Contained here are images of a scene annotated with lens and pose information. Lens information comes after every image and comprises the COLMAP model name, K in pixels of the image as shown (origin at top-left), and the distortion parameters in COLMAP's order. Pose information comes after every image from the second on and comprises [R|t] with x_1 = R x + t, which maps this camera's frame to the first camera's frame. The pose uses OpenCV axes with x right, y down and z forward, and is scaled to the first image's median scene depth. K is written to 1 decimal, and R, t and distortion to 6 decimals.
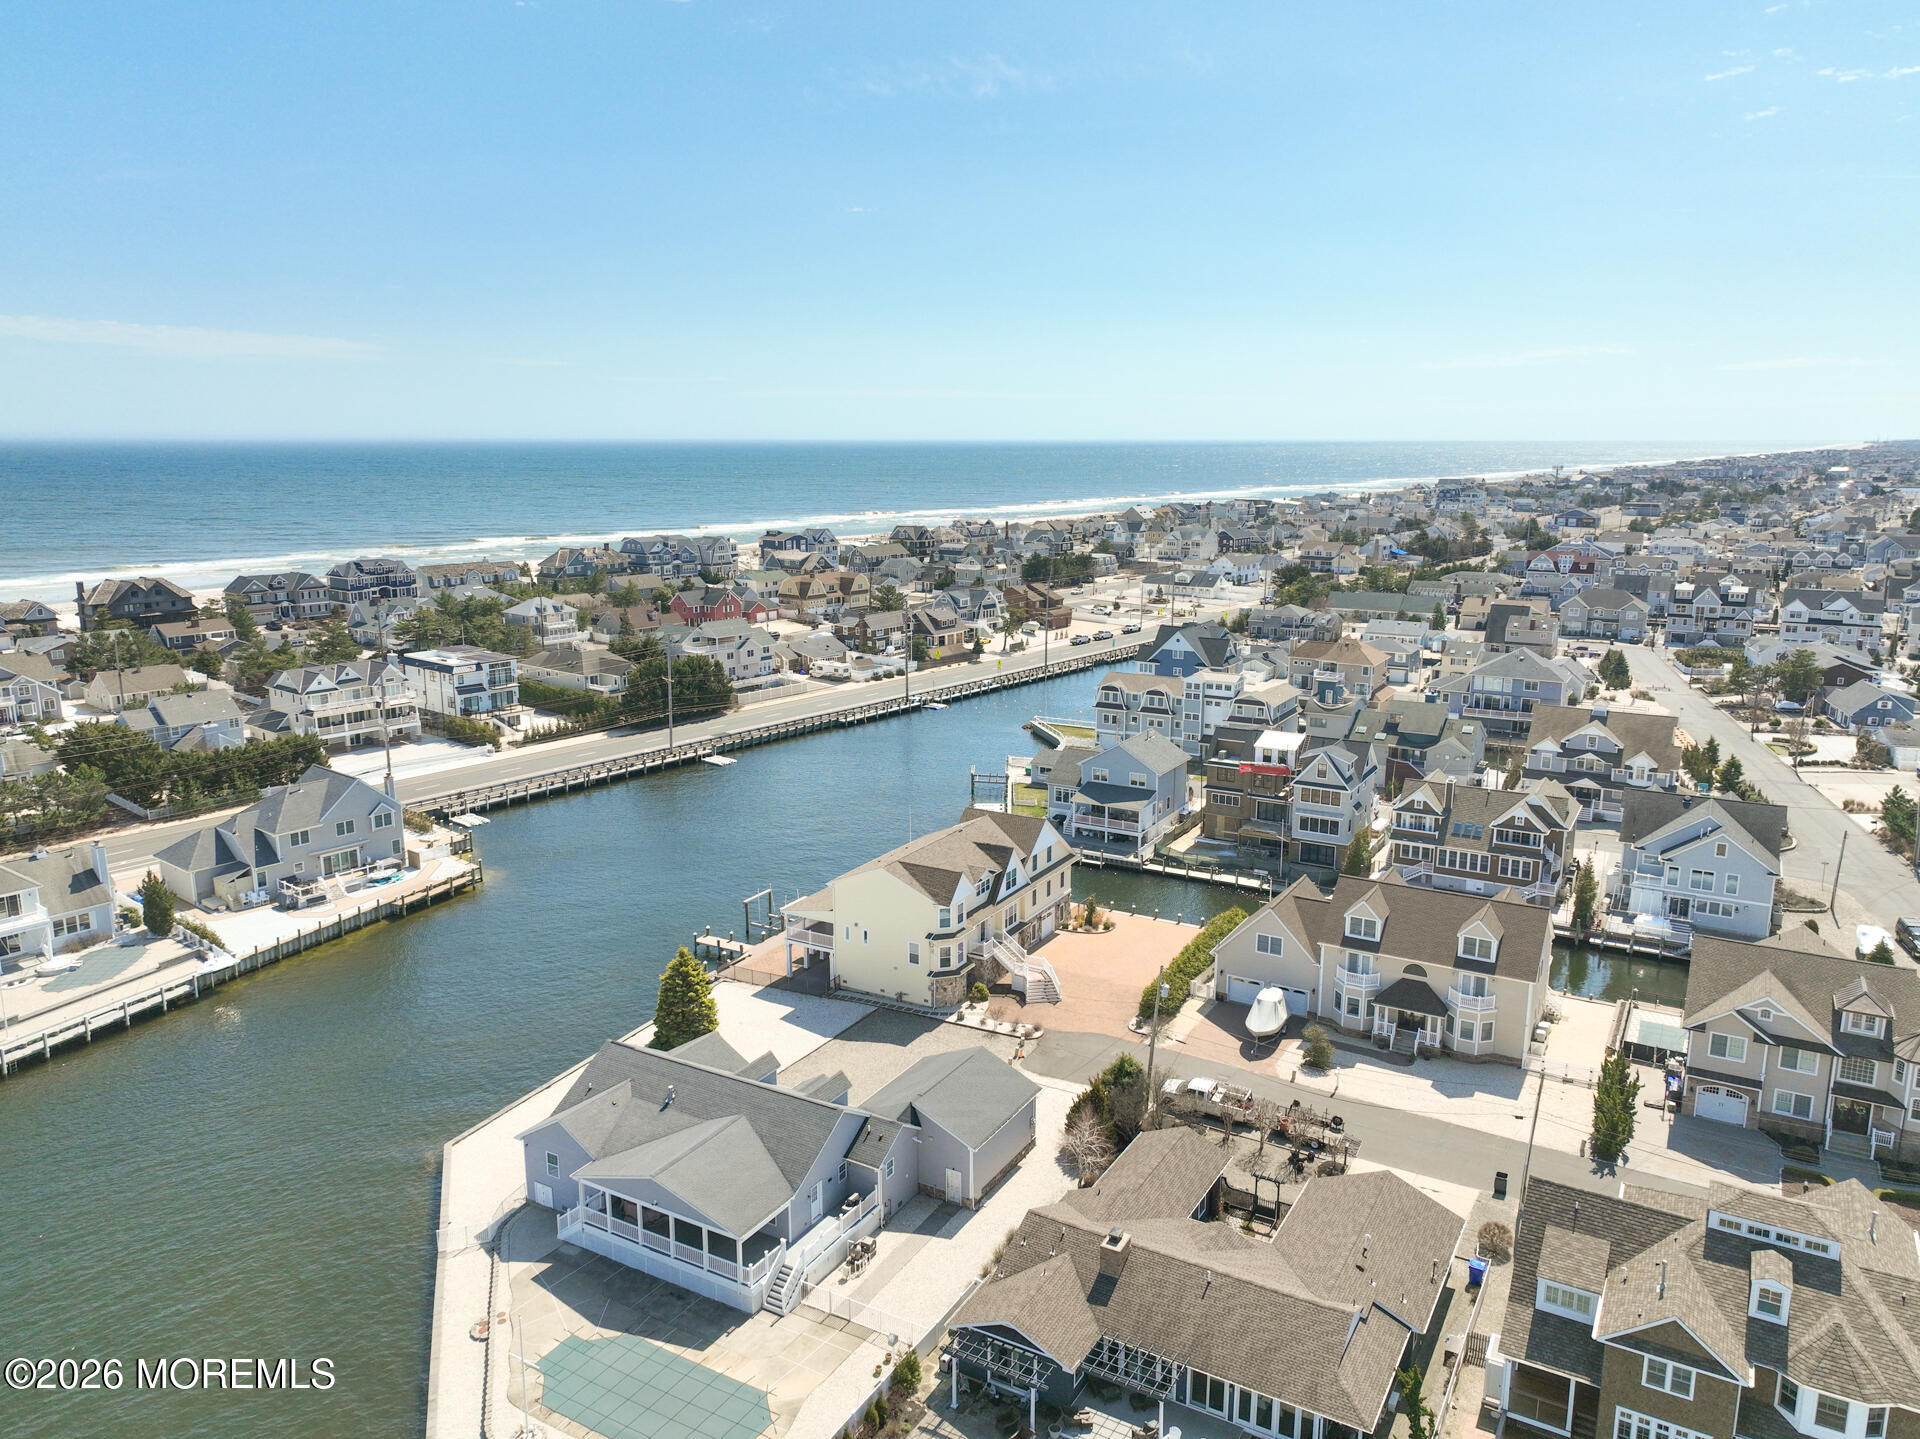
lens RADIAL K [[1349.1, 0, 960.5], [0, 1349.1, 715.0], [0, 0, 1]] dist [0.002649, 0.009194]
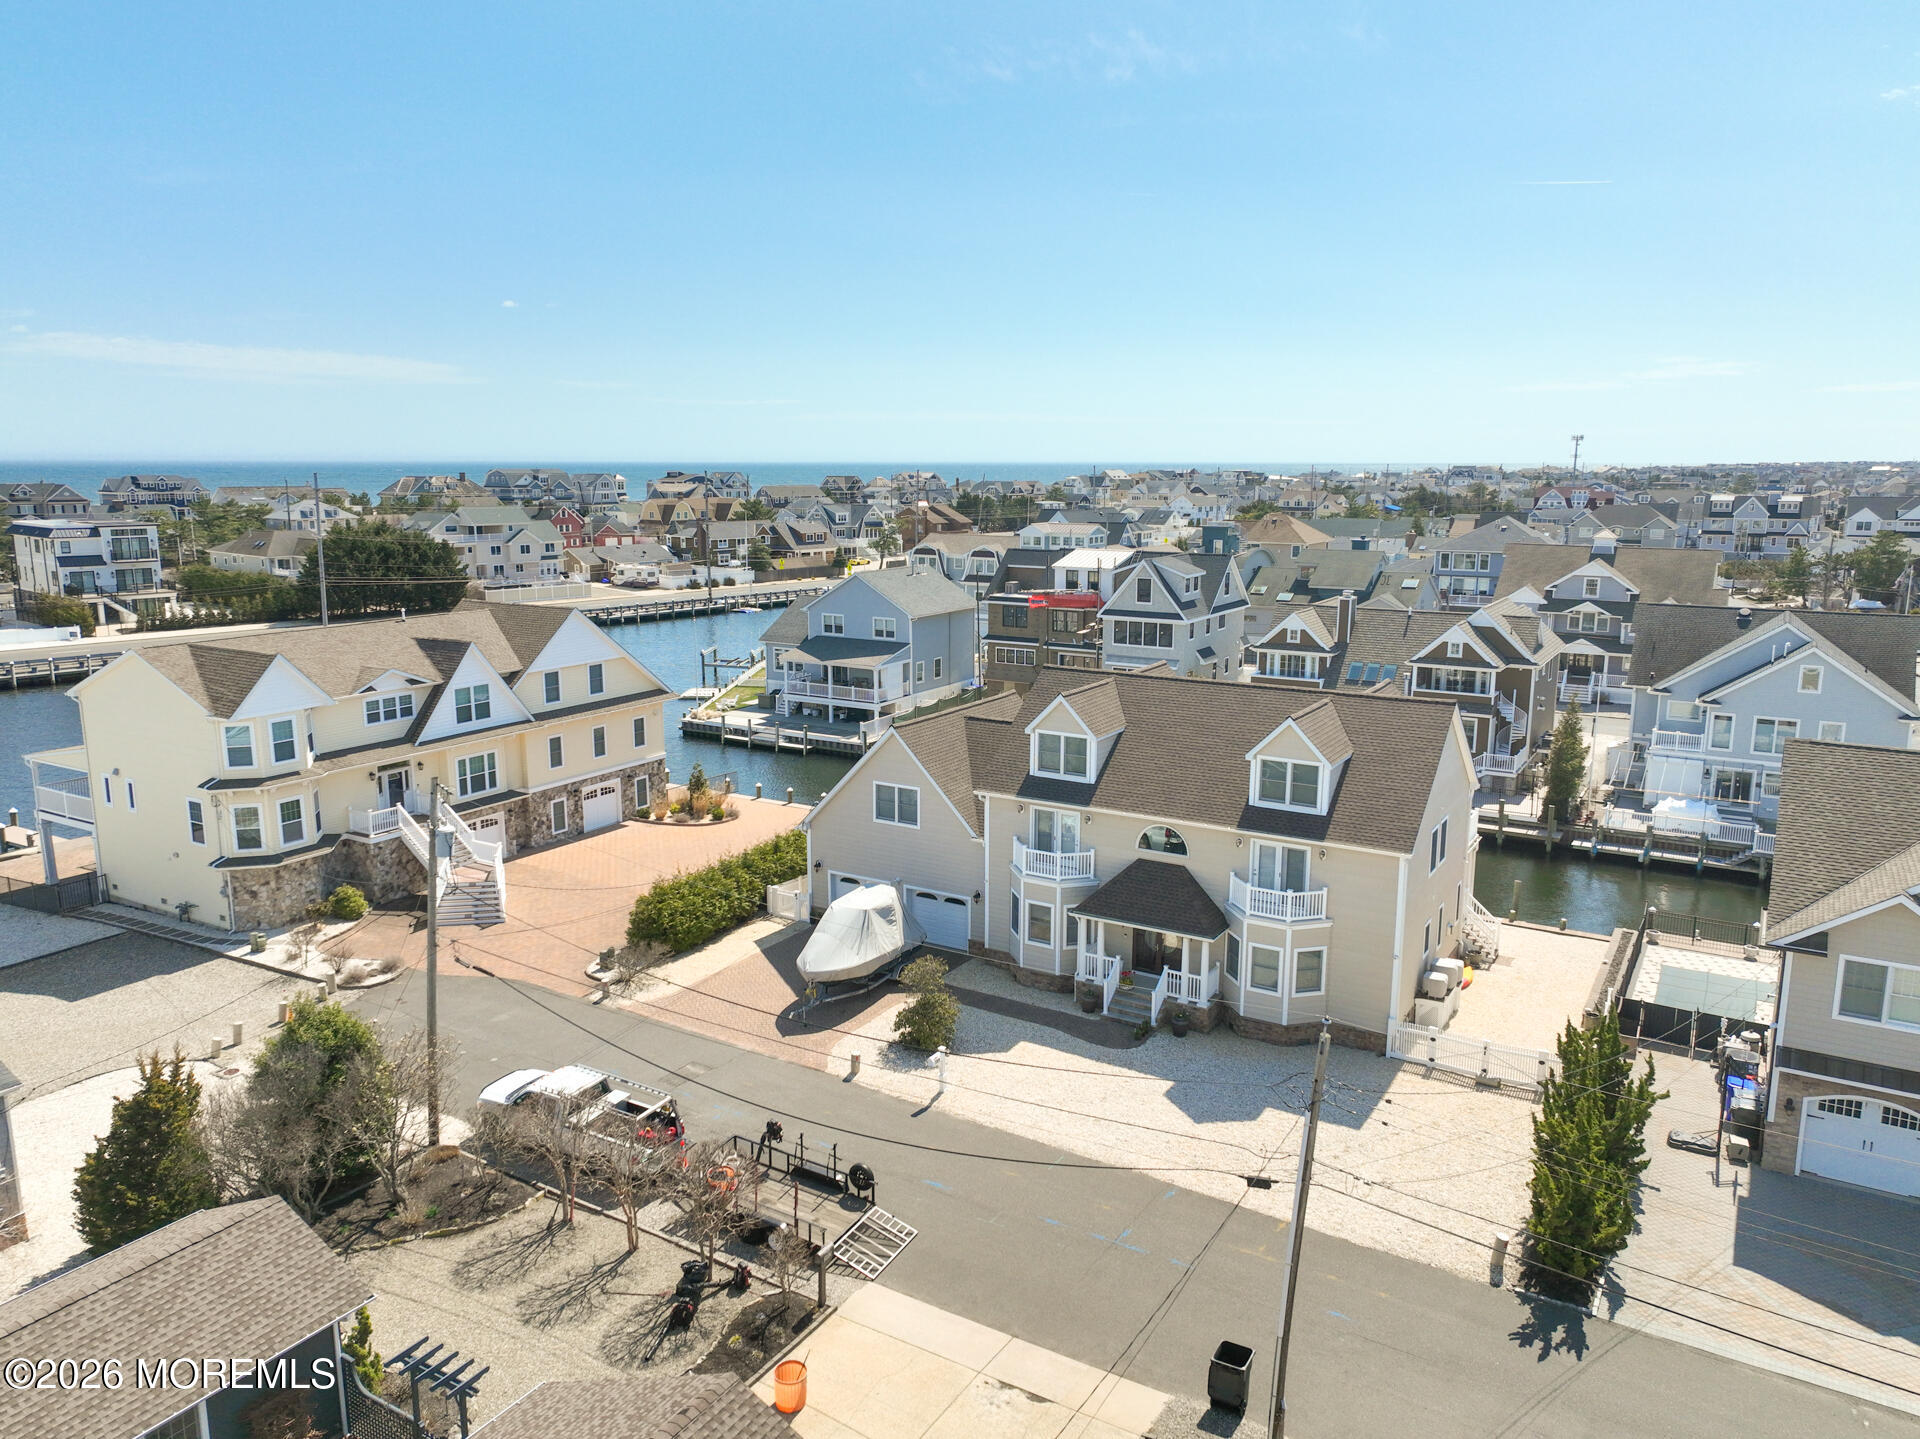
lens RADIAL K [[1349.1, 0, 960.5], [0, 1349.1, 715.0], [0, 0, 1]] dist [0.002649, 0.009194]
pose [[0.999833, 0.005445, -0.017446, 0.210702], [-0.005741, 0.999839, -0.016979, 0.118065], [0.017351, 0.017076, 0.999704, 0.413564]]
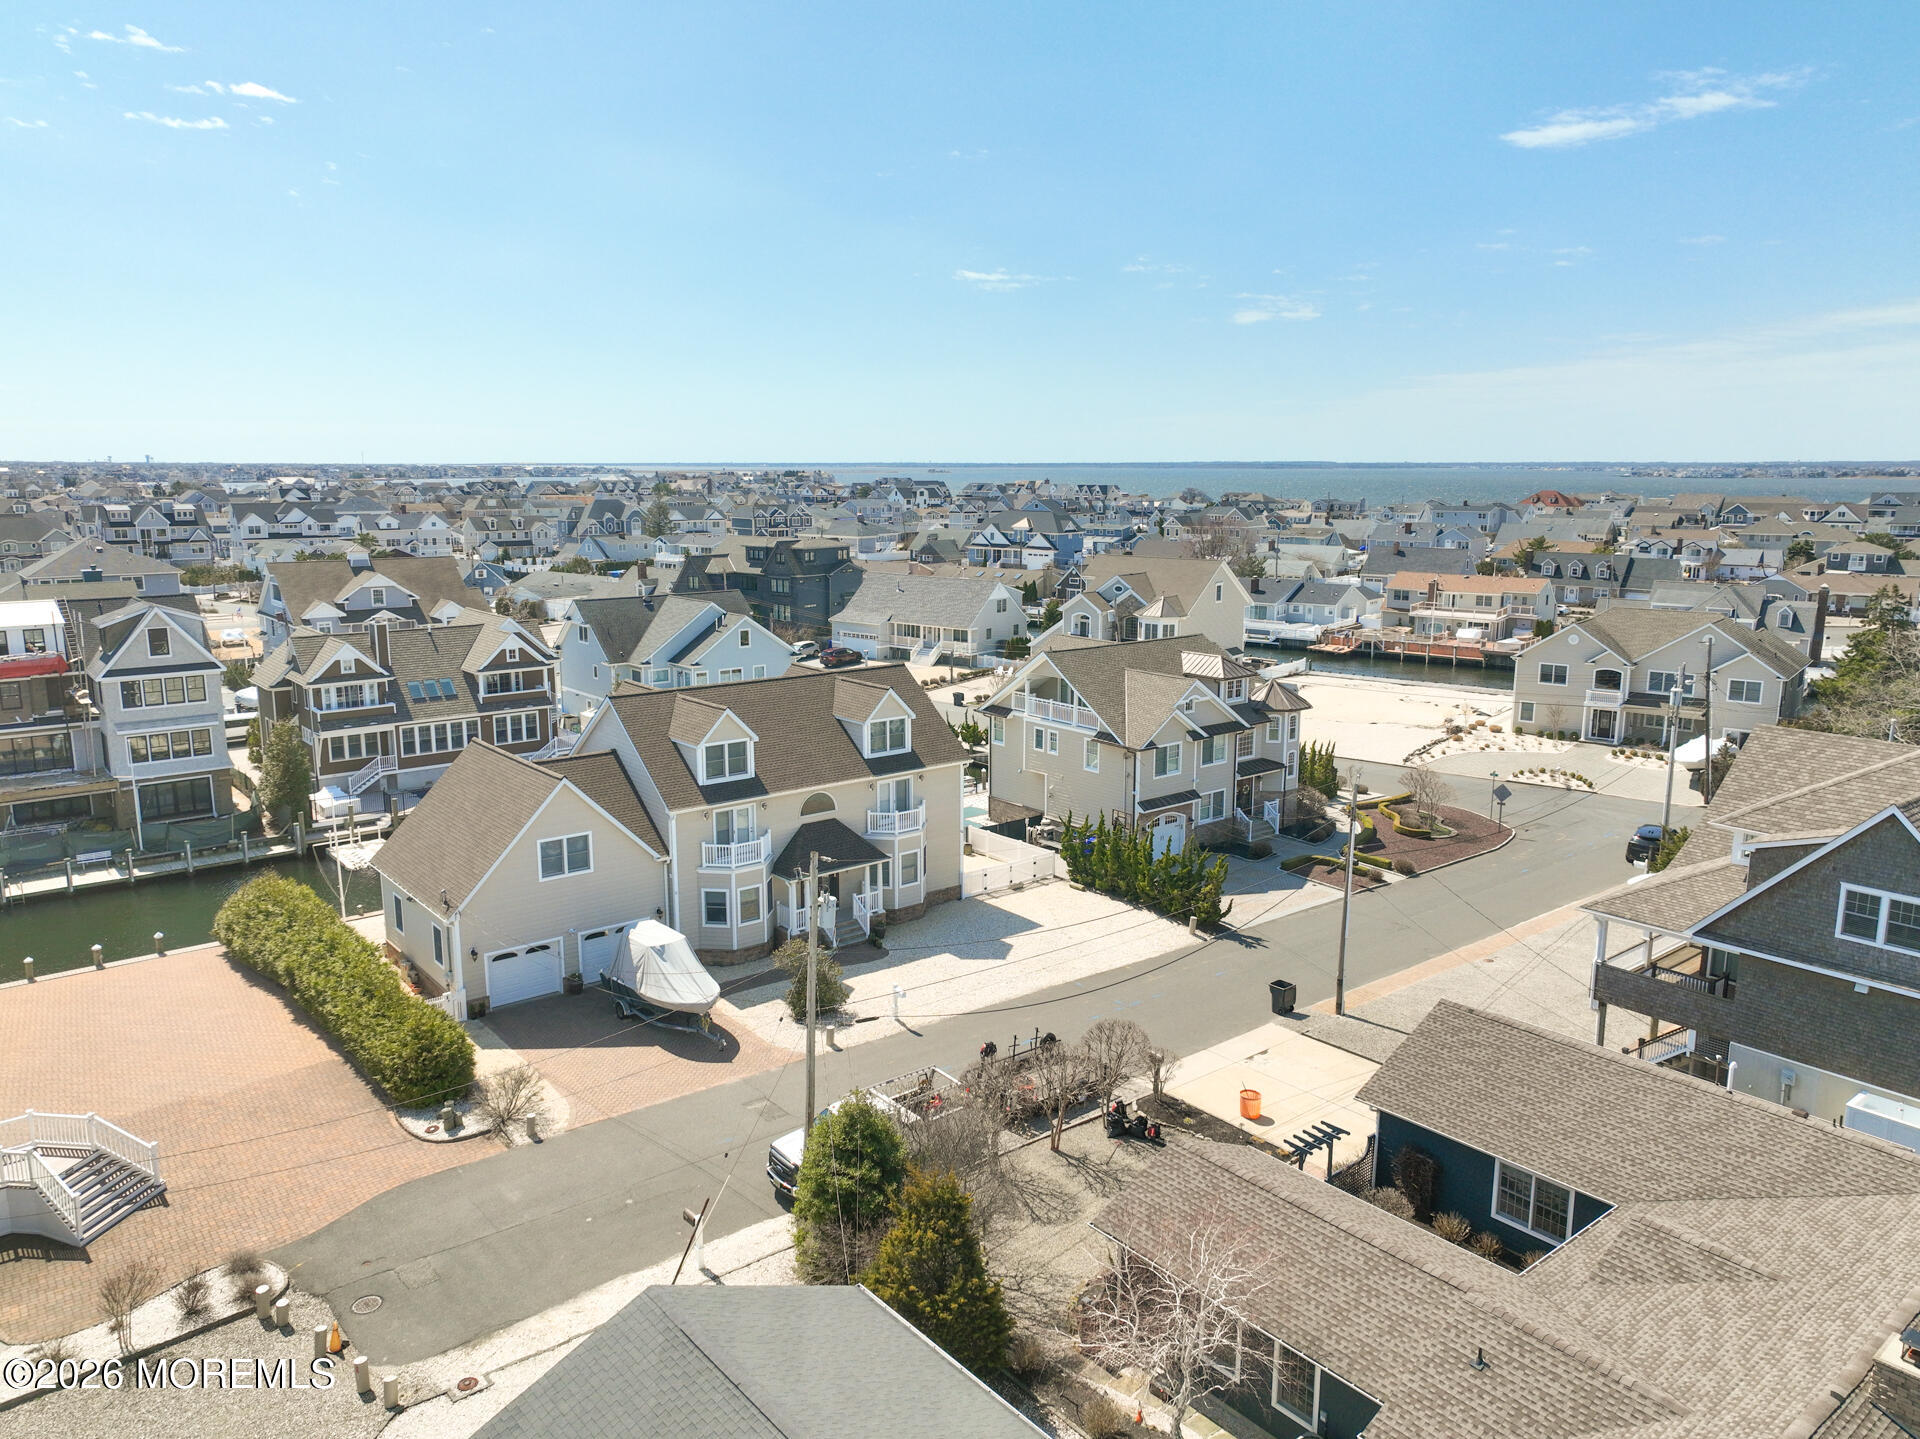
lens RADIAL K [[1349.8, 0, 960.0], [0, 1349.8, 719.5], [0, 0, 1]] dist [0.001746, 0.007647]
pose [[0.352793, -0.172503, 0.919663, -0.128750], [0.186517, 0.976100, 0.111539, 0.076533], [-0.916923, 0.132183, 0.376536, 0.550164]]
